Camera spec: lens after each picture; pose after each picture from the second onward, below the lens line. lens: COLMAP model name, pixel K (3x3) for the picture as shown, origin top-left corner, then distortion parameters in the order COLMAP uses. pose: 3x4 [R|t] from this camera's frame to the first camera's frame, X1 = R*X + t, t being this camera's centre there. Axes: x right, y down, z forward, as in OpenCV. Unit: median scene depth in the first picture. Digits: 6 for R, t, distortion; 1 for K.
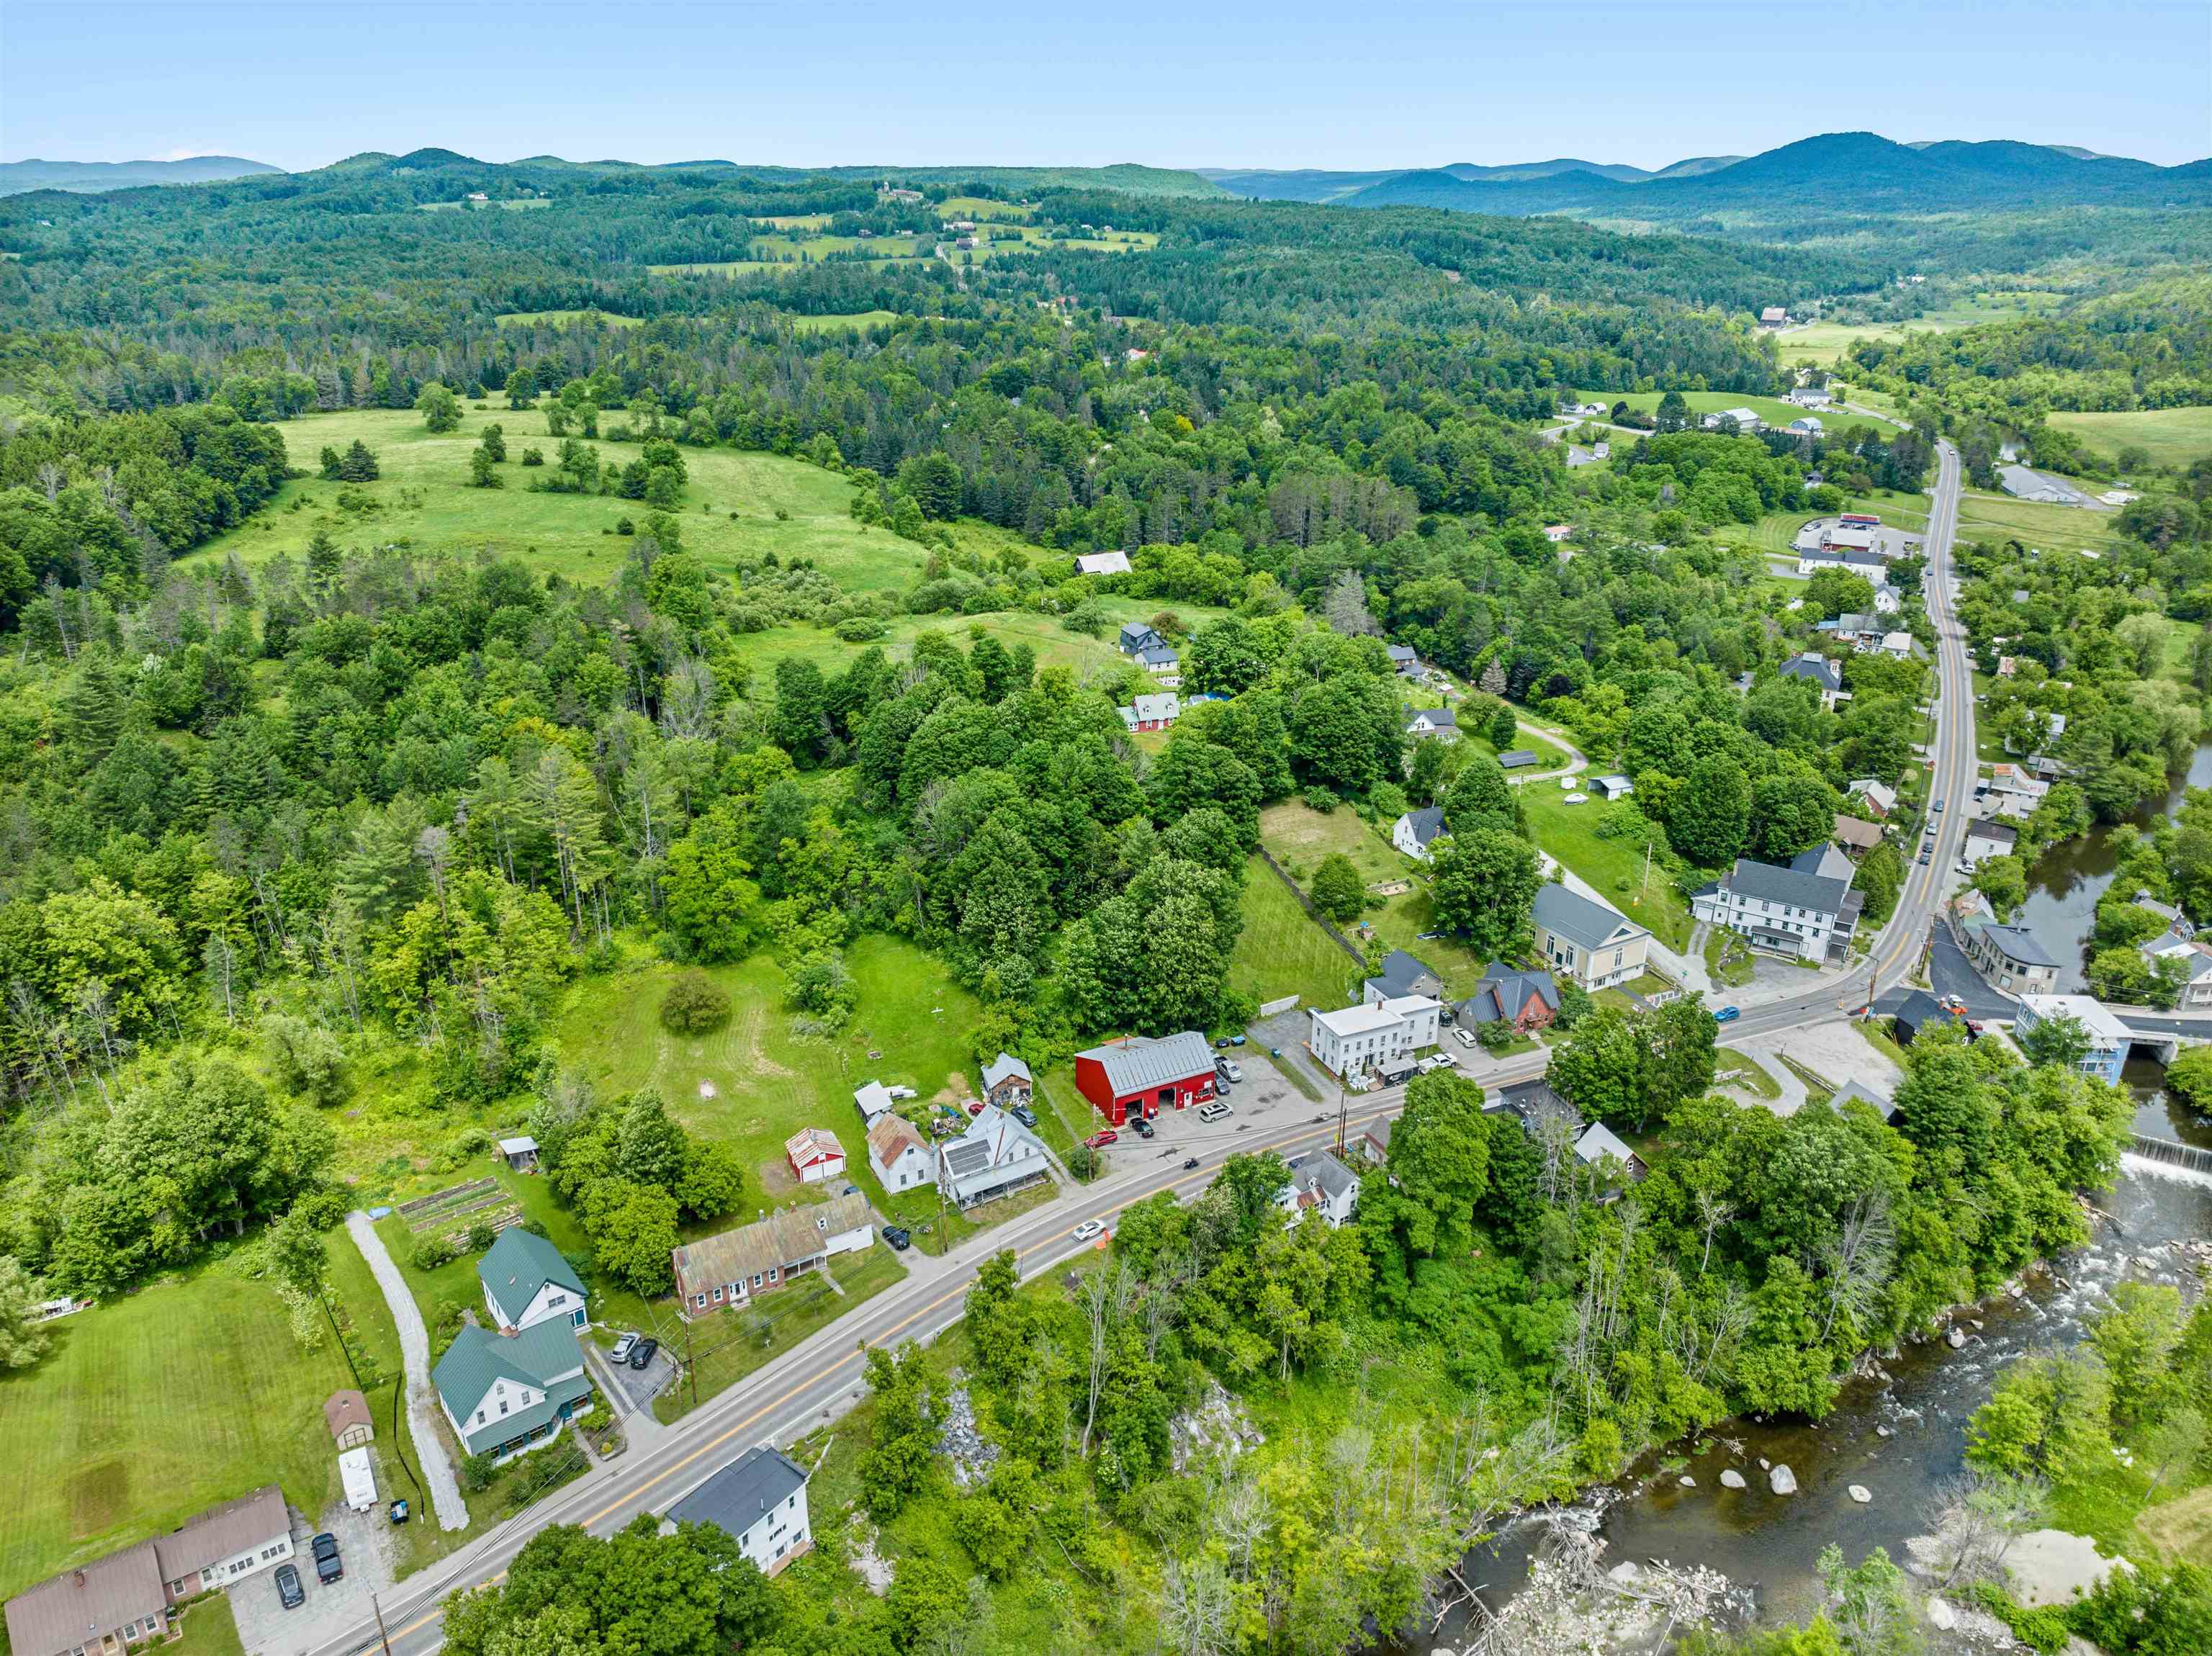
lens RADIAL K [[1555.5, 0, 1094.9], [0, 1555.5, 835.6], [0, 0, 1]] dist [-0.008167, -0.053126]
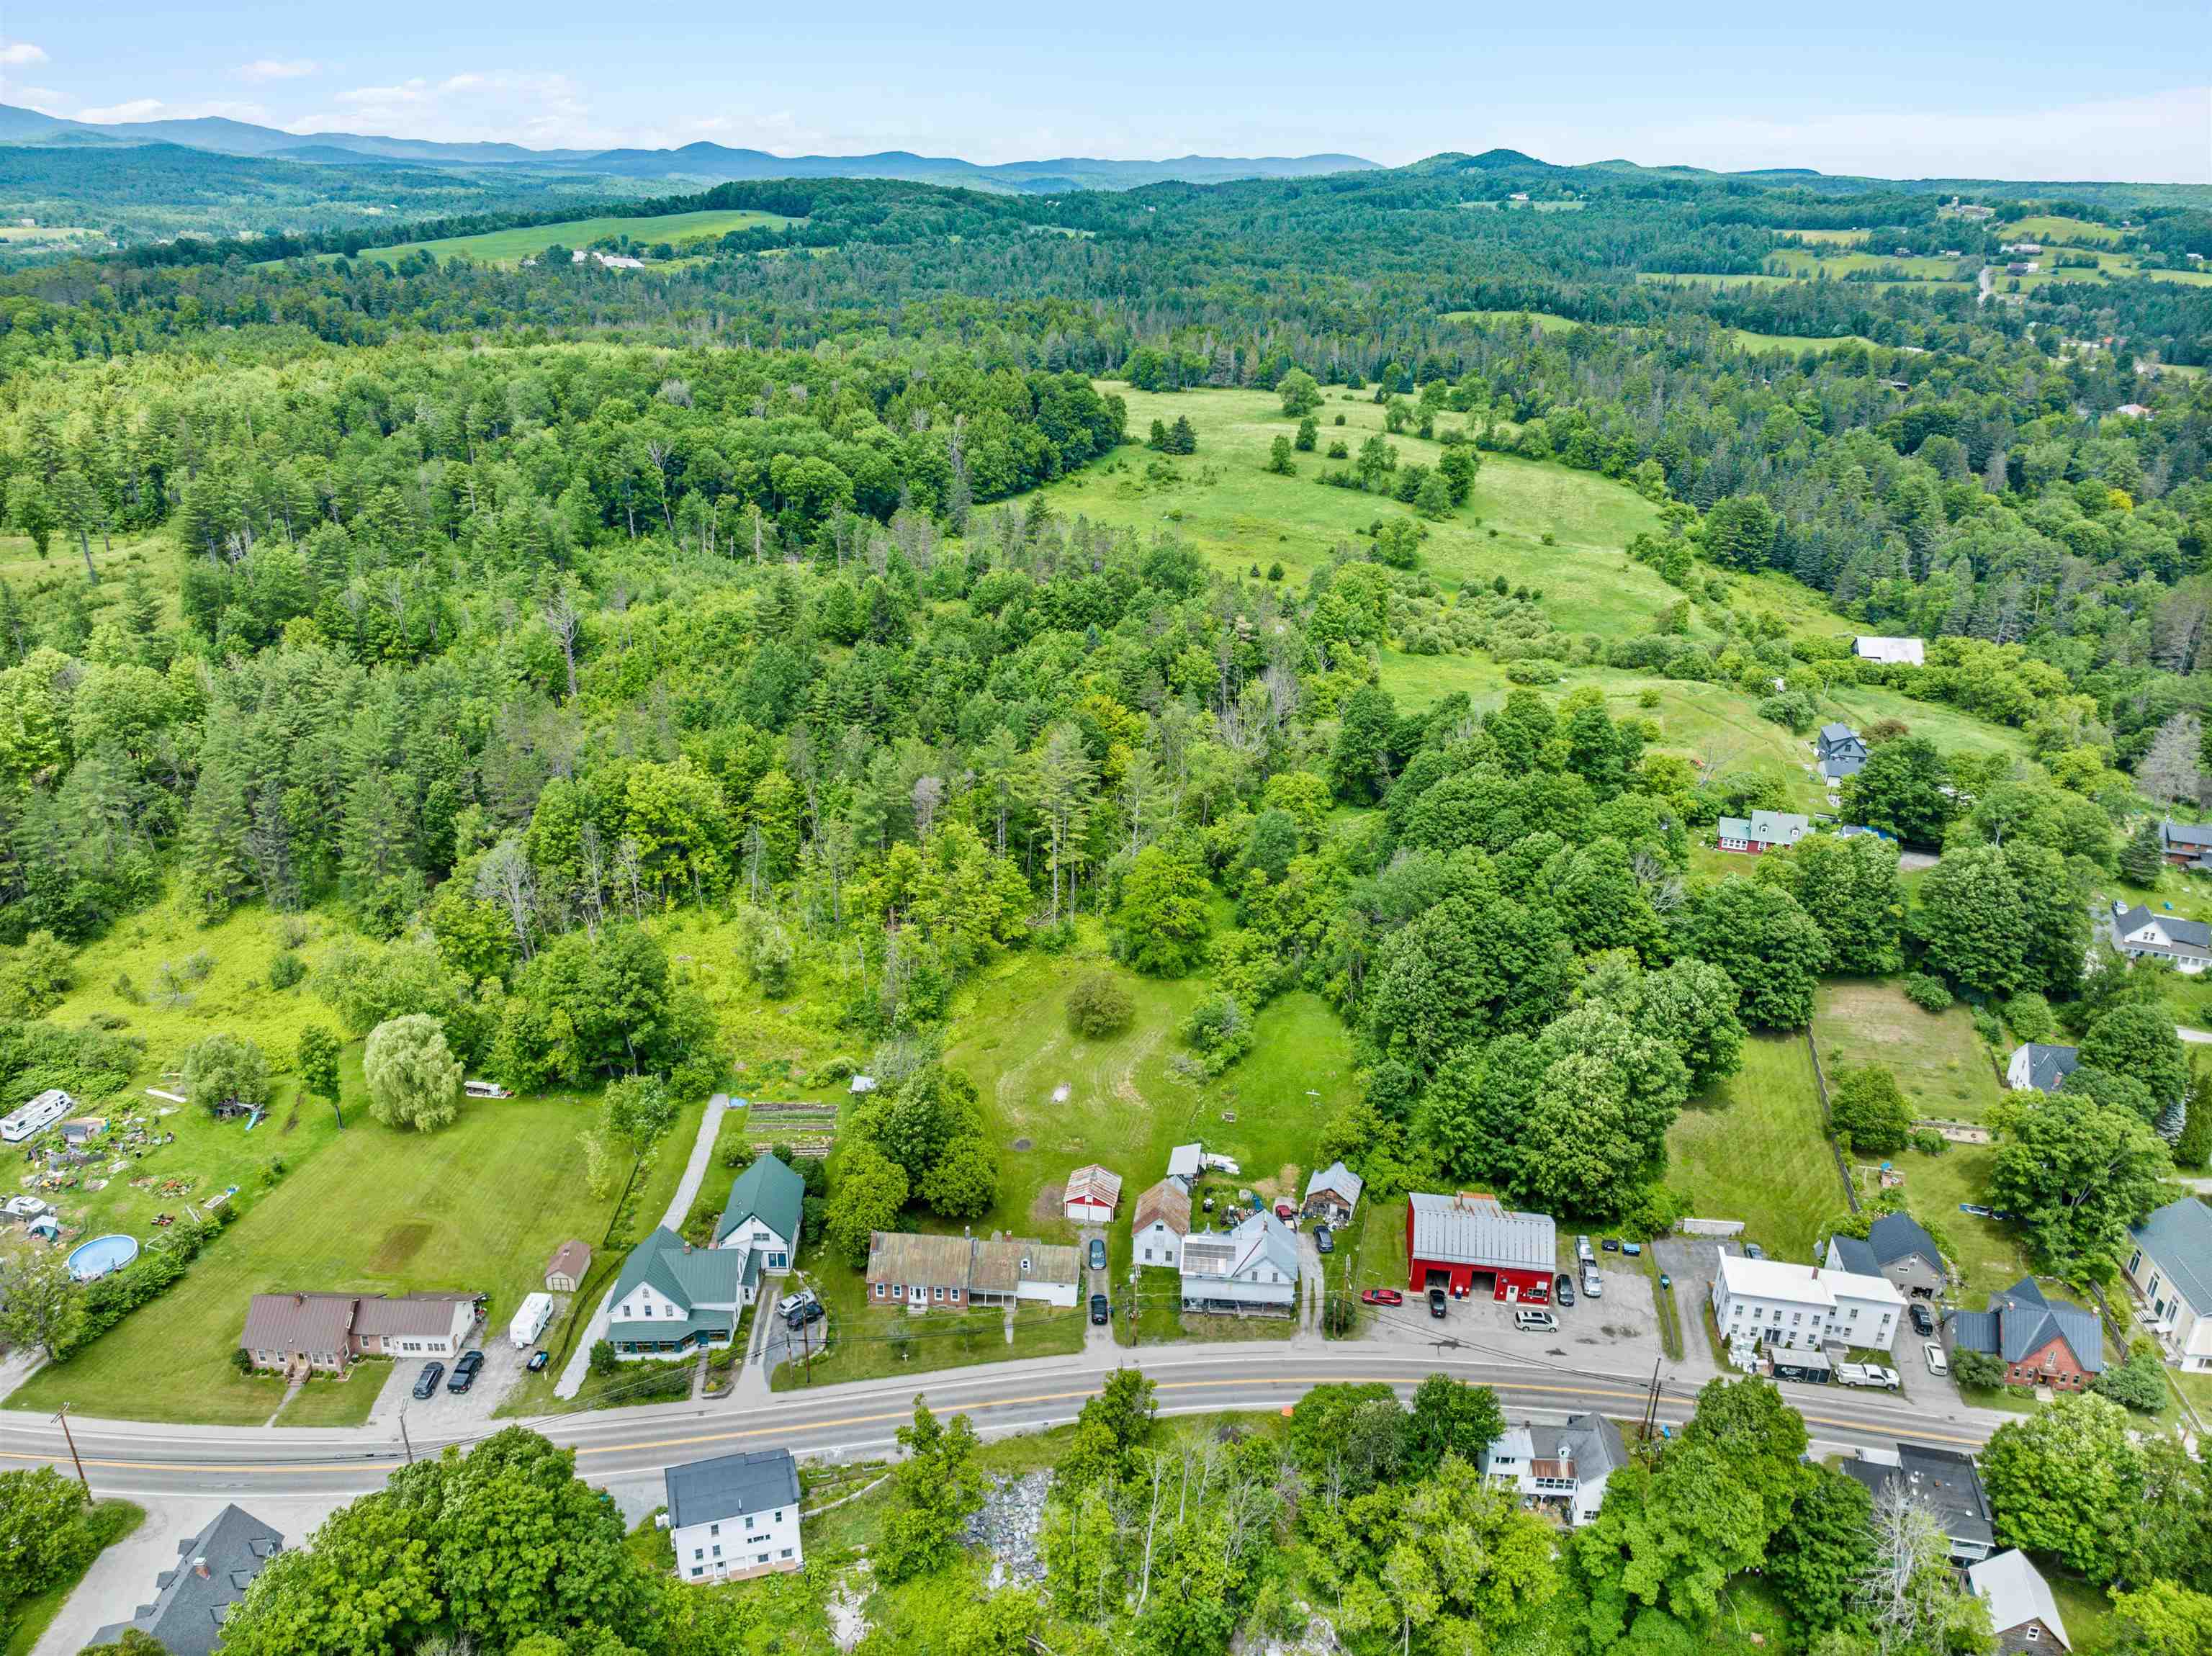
lens RADIAL K [[1557.4, 0, 1099.2], [0, 1557.4, 826.5], [0, 0, 1]] dist [-0.033555, 0.000950]
pose [[0.810517, 0.233589, -0.537121, 0.248396], [-0.237374, 0.969350, 0.063362, -0.066333], [0.535458, 0.076142, 0.841122, 0.157928]]
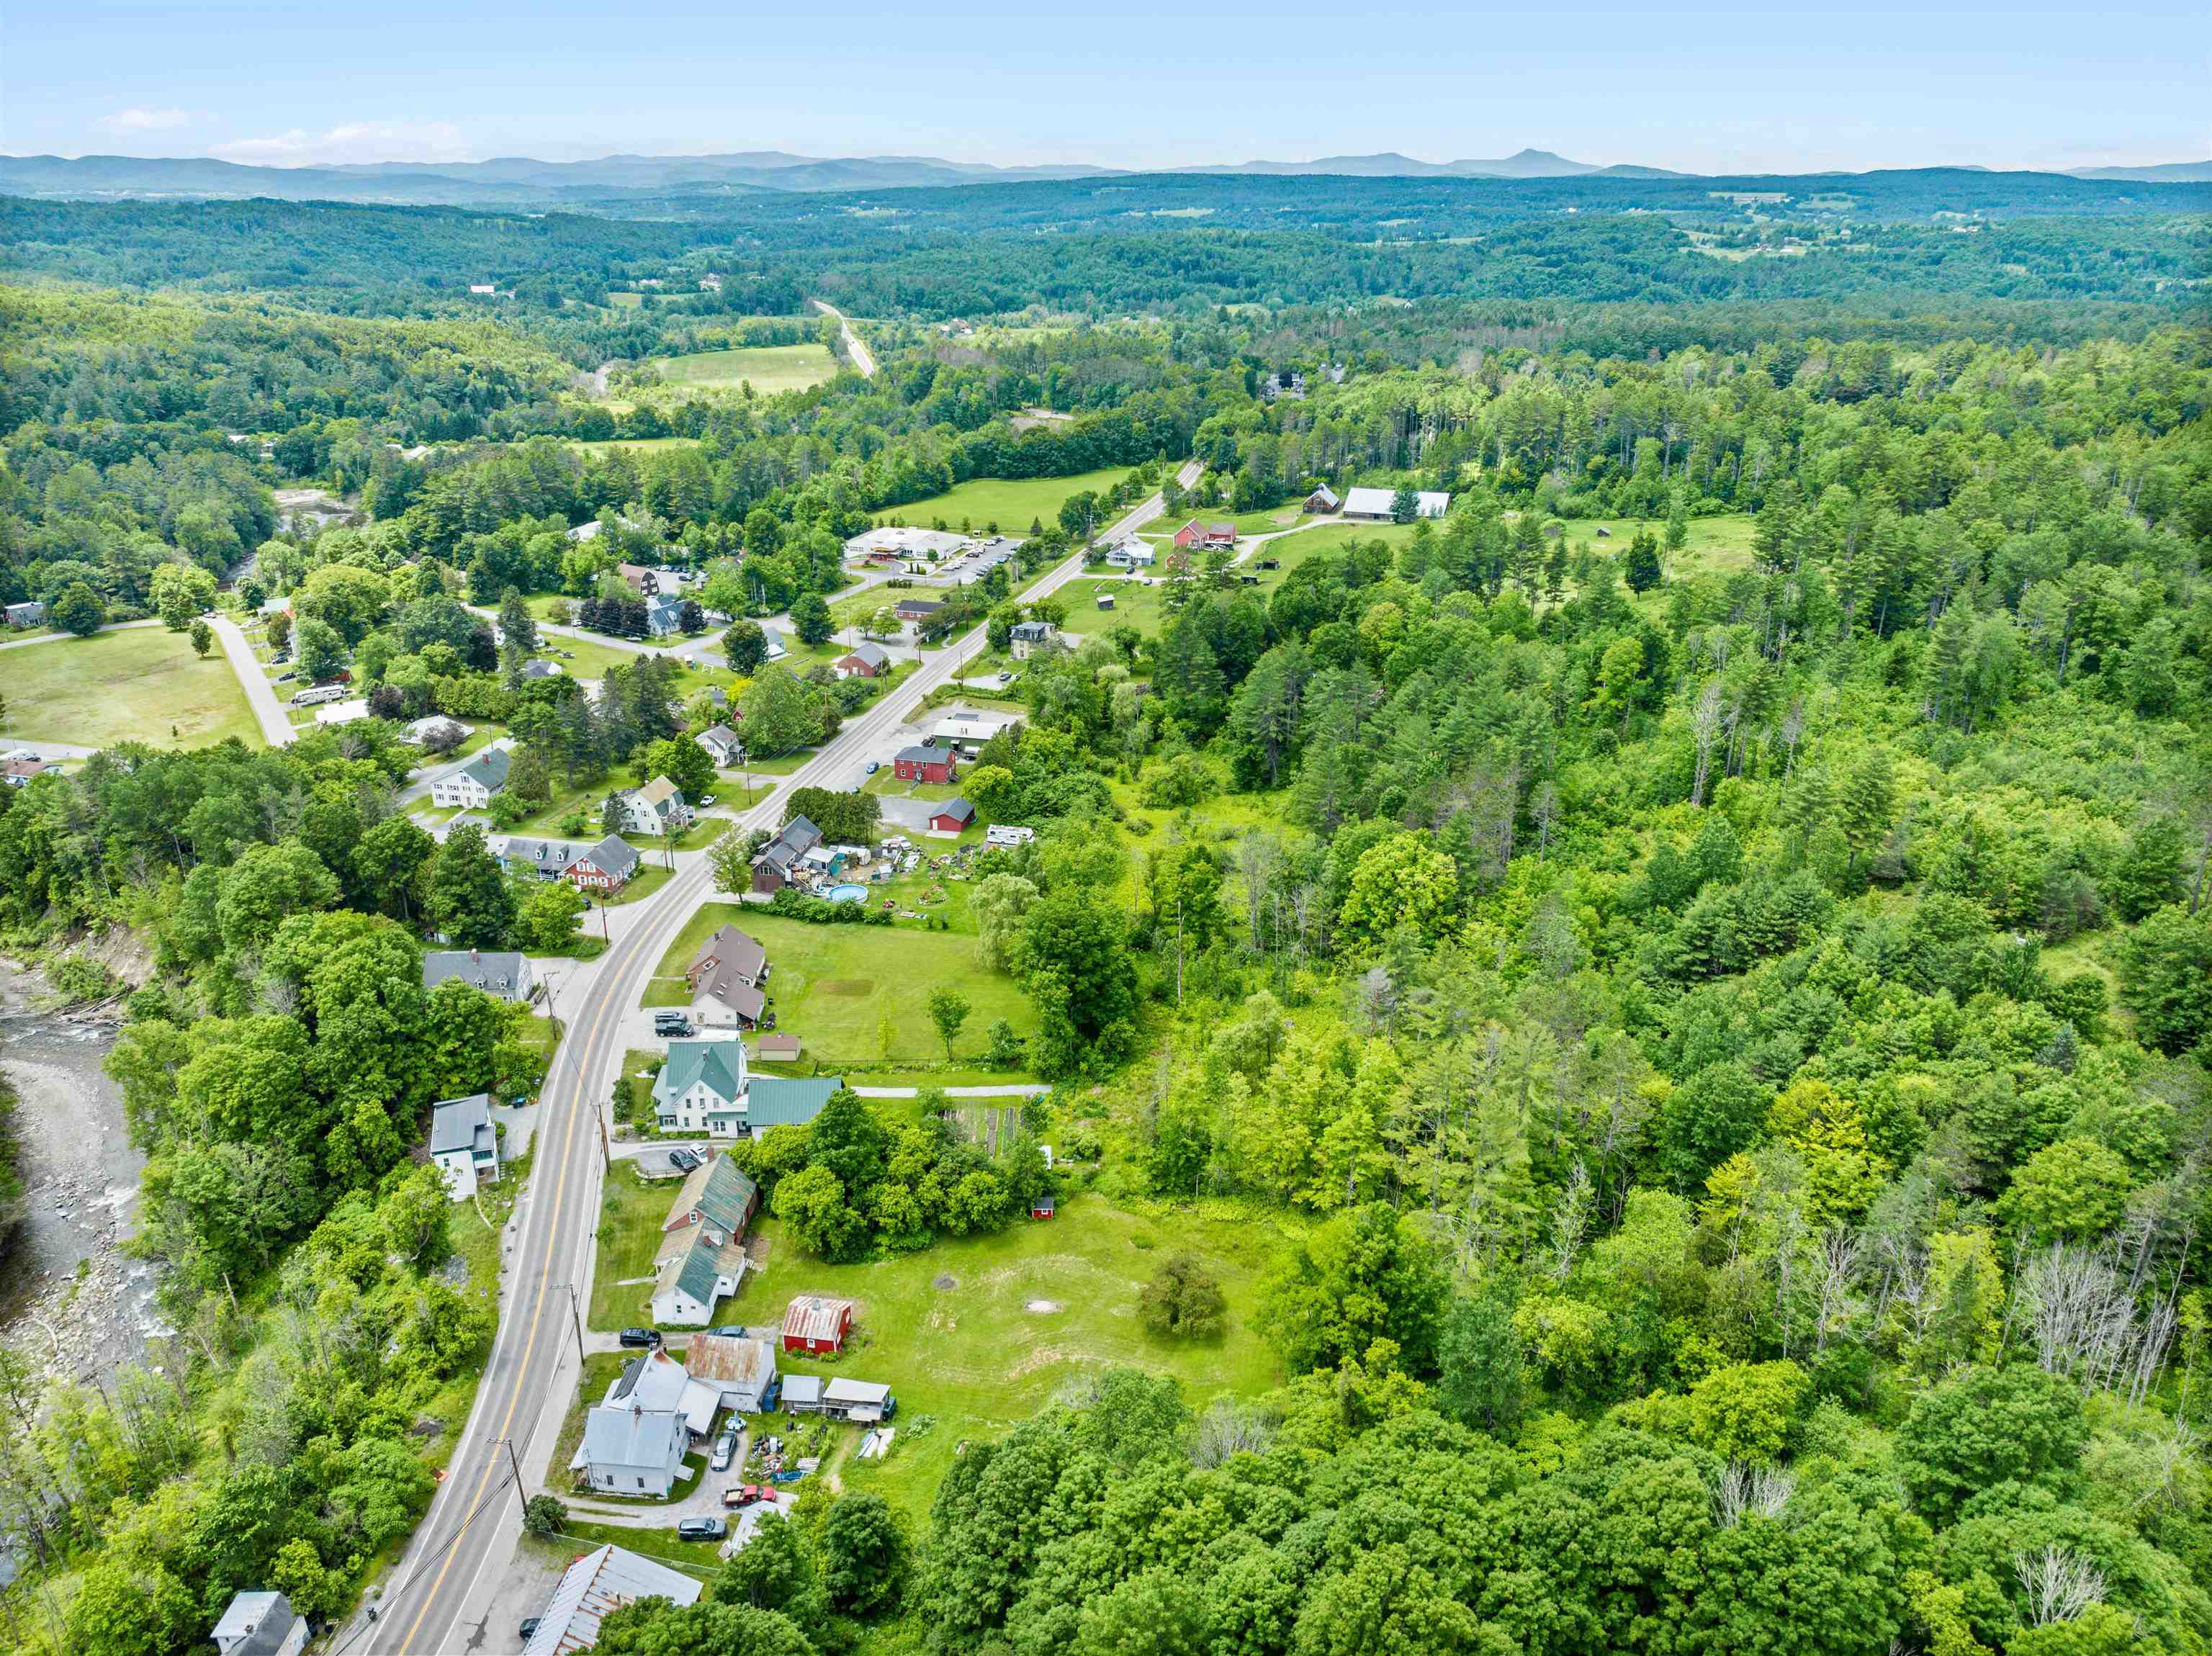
lens RADIAL K [[1557.4, 0, 1099.2], [0, 1557.4, 826.5], [0, 0, 1]] dist [-0.033555, 0.000950]
pose [[-0.581274, 0.305701, -0.754100, 0.253830], [-0.317866, 0.767803, 0.556273, -0.462855], [0.749054, 0.563050, -0.349133, 1.101504]]
